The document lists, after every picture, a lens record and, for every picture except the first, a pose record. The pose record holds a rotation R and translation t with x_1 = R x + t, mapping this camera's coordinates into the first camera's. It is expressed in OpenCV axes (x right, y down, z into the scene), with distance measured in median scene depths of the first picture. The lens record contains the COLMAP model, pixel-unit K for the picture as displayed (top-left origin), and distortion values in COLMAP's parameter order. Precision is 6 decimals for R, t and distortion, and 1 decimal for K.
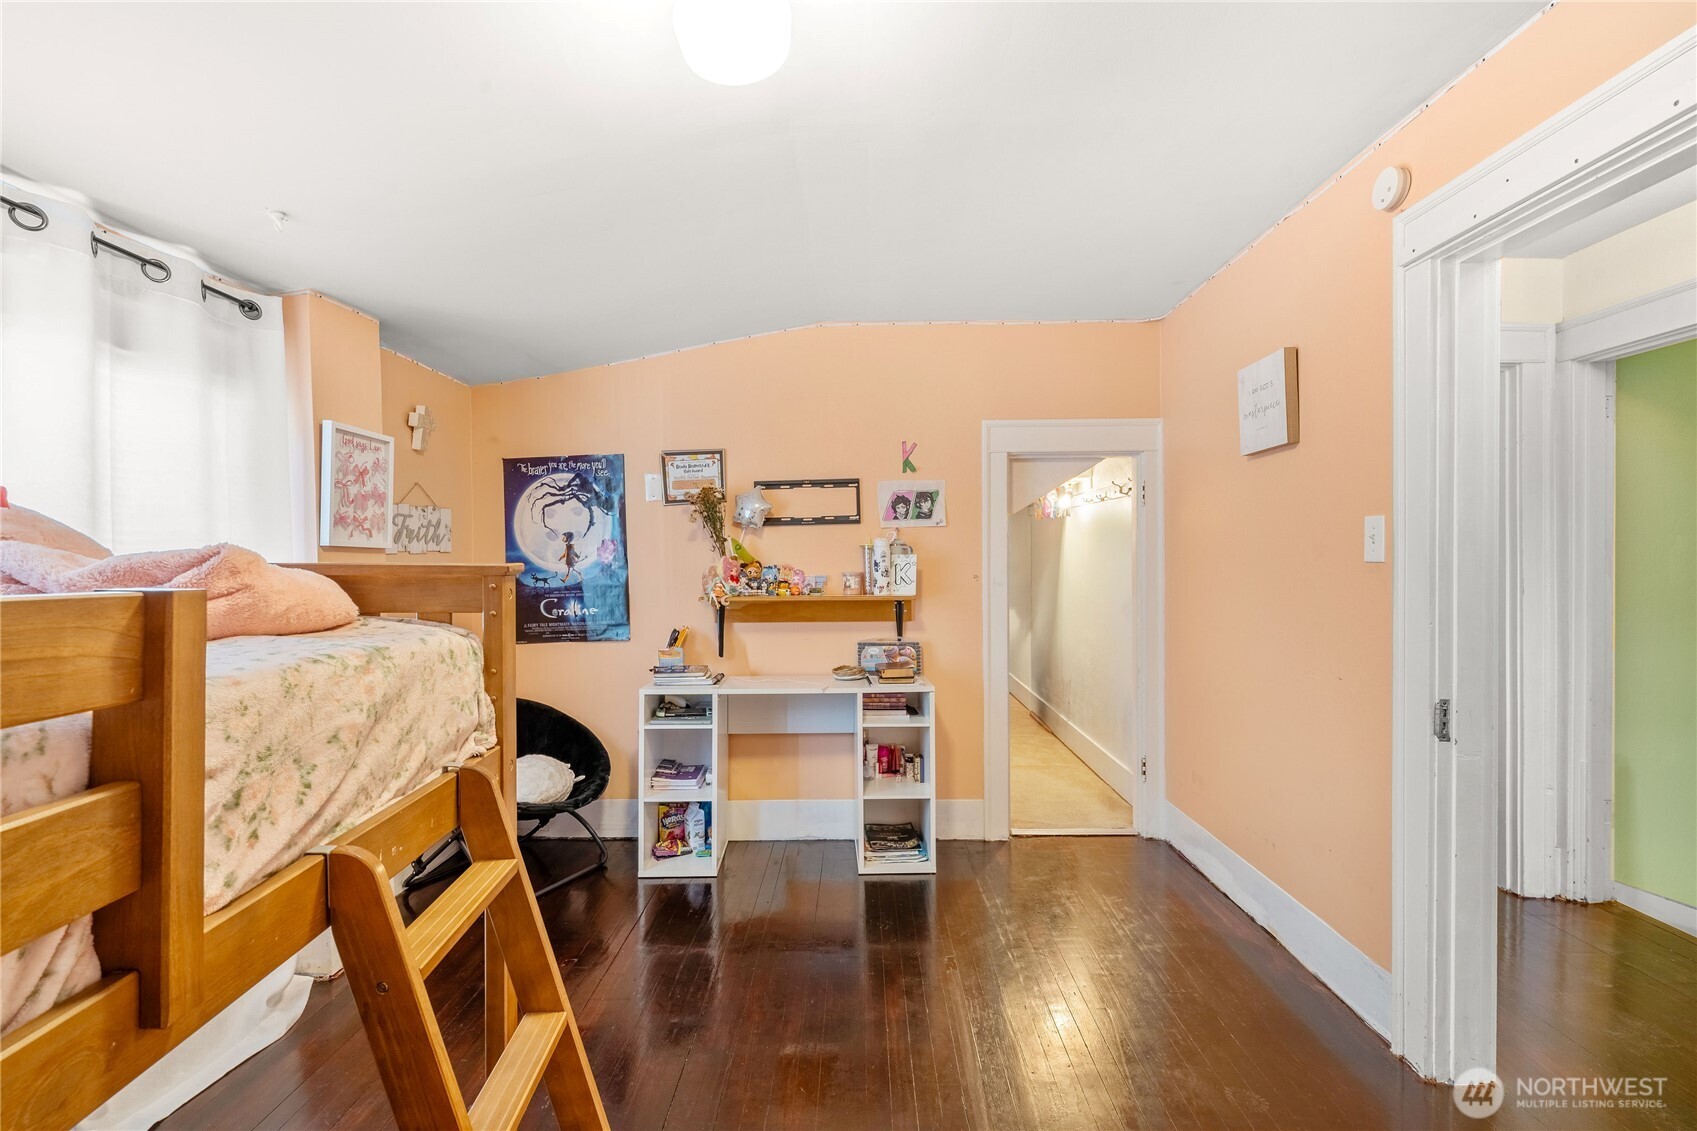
lens RADIAL K [[785.1, 0, 841.6], [0, 785.1, 569.7], [0, 0, 1]] dist [-0.000292, 0.000547]
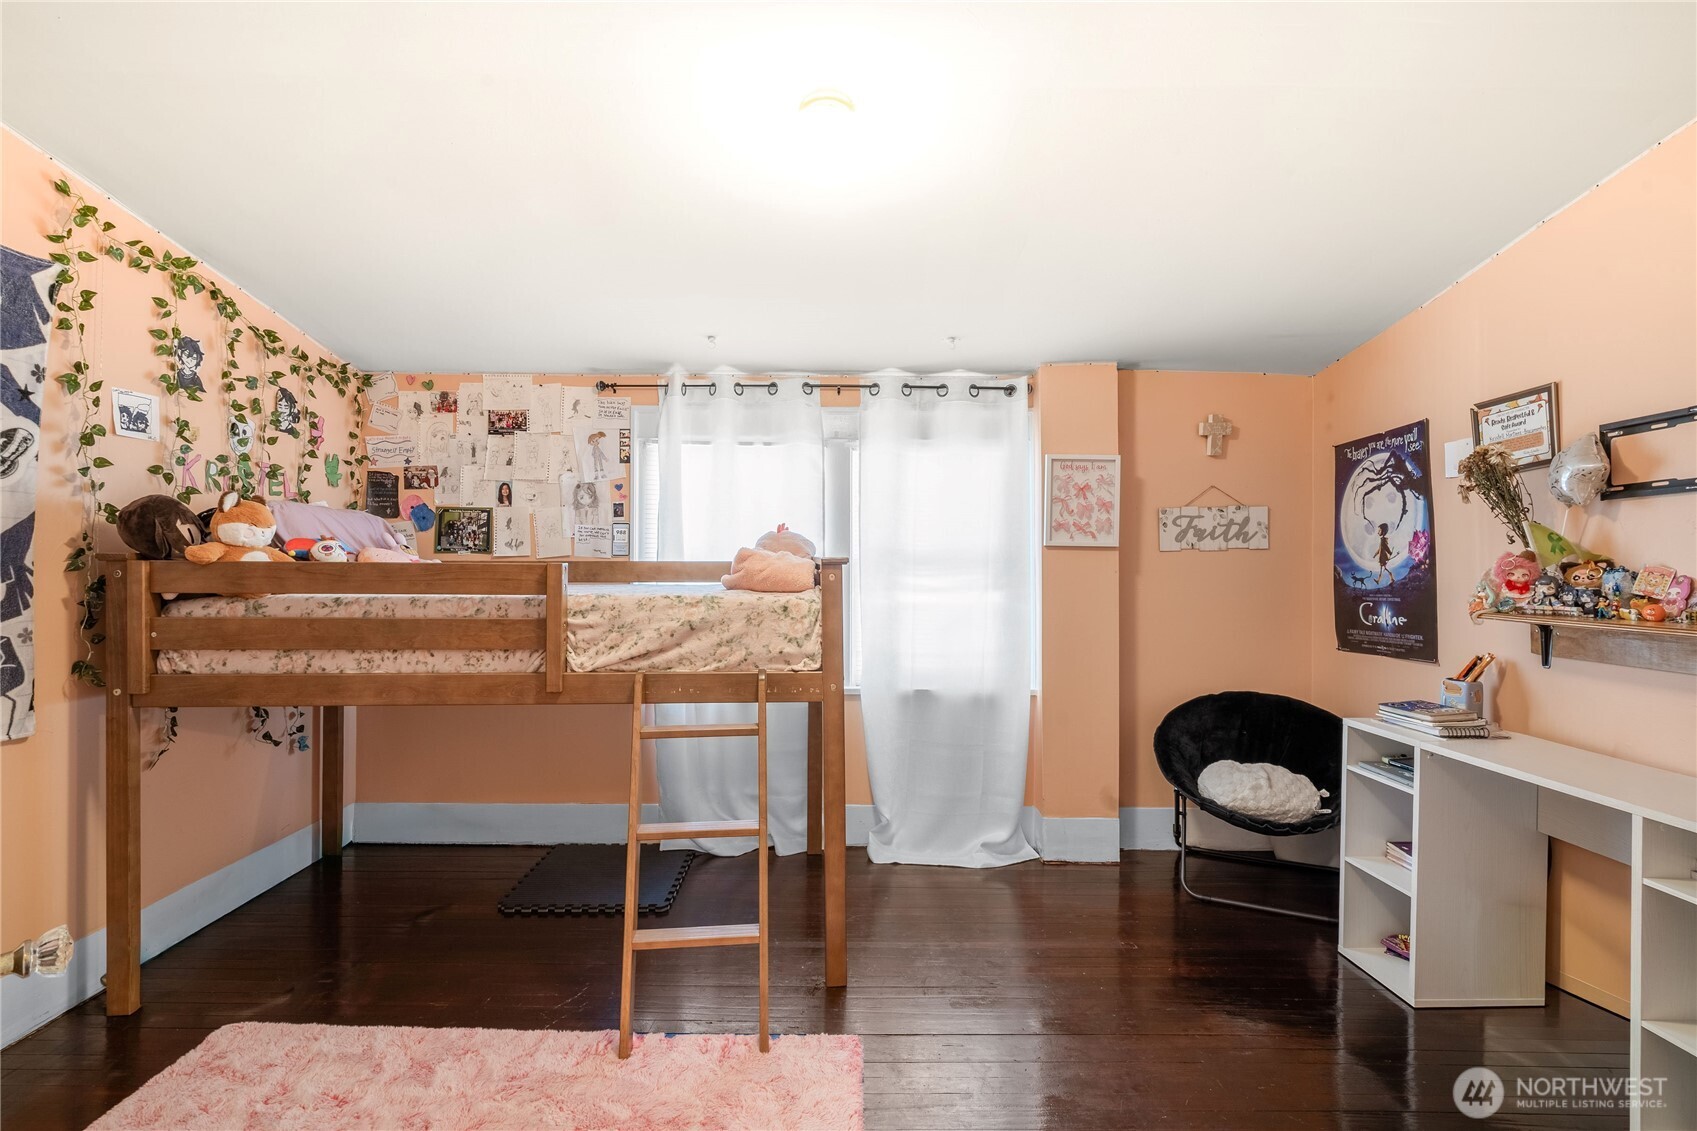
lens RADIAL K [[785.1, 0, 841.1], [0, 785.1, 555.5], [0, 0, 1]] dist [-0.000292, 0.000547]
pose [[0.007333, -0.000702, -0.999973, 0.478611], [-0.015239, 0.999884, -0.000813, -0.004553], [0.999857, 0.015245, 0.007321, 0.421969]]
